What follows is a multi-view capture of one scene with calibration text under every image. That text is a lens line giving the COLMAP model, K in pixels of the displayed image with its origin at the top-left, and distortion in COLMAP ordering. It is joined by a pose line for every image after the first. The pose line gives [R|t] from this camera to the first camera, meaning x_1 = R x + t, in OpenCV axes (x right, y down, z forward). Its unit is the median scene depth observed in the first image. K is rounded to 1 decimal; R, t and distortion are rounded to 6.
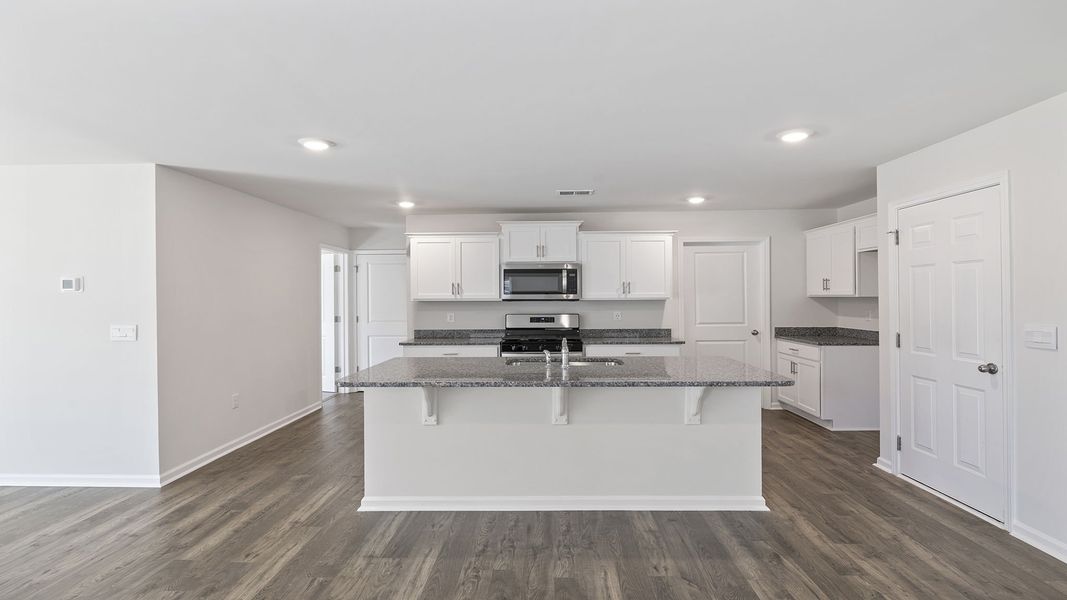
lens RADIAL K [[552.1, 0, 532.0], [0, 552.1, 299.6], [0, 0, 1]] dist [-0.002544, 0.000128]
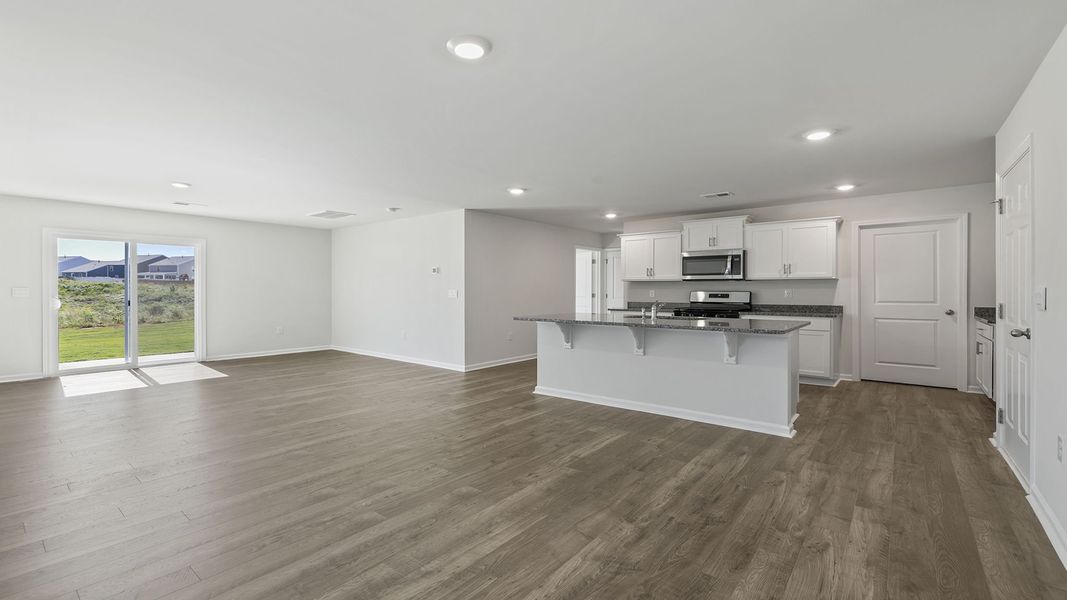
lens RADIAL K [[460.2, 0, 531.2], [0, 460.2, 292.7], [0, 0, 1]] dist [0.003345, 0.000147]
pose [[0.793768, 0.009473, -0.608147, 0.361330], [-0.008345, 0.999954, 0.004683, 0.031651], [0.608163, 0.001358, 0.793811, -0.117732]]
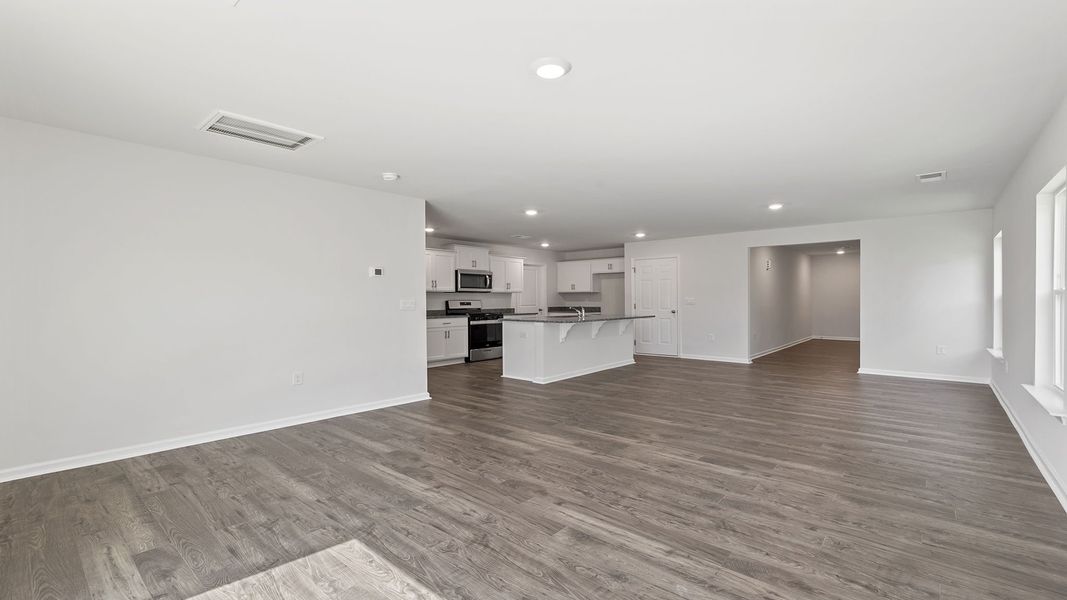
lens RADIAL K [[460.2, 0, 535.6], [0, 460.2, 303.6], [0, 0, 1]] dist [0.003345, 0.000147]
pose [[0.629087, -0.002284, 0.777332, -1.071648], [0.001631, 0.999997, 0.001619, 0.038887], [-0.777333, 0.000249, 0.629089, -0.070249]]
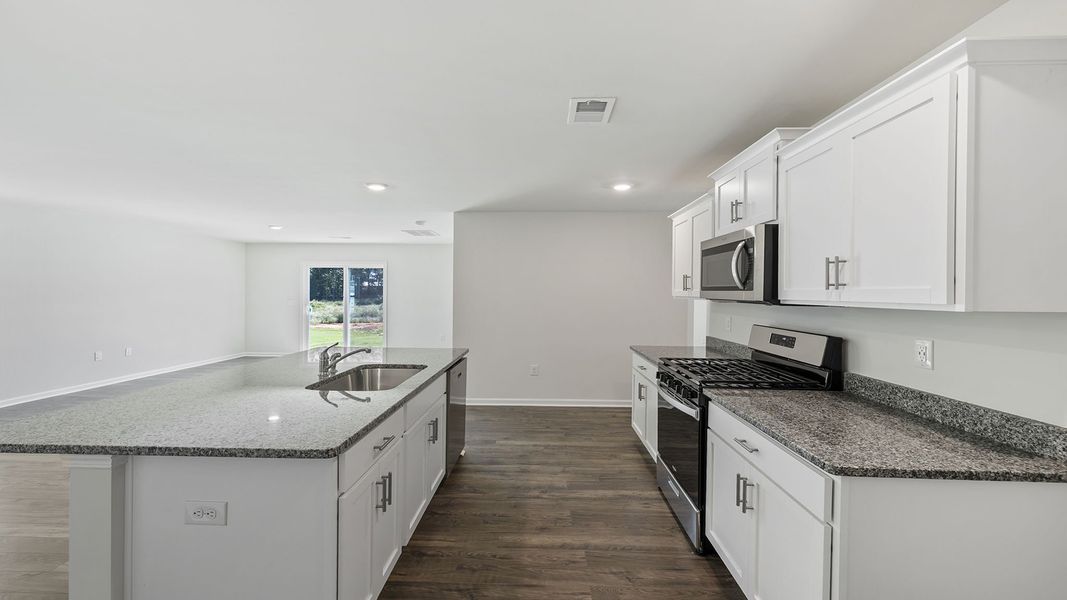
lens RADIAL K [[460.2, 0, 524.0], [0, 460.2, 299.7], [0, 0, 1]] dist [0.003345, 0.000147]
pose [[-0.008263, 0.028156, -0.999569, 0.512746], [-0.006273, 0.999582, 0.028208, -0.013623], [0.999946, 0.006503, -0.008083, 0.858626]]
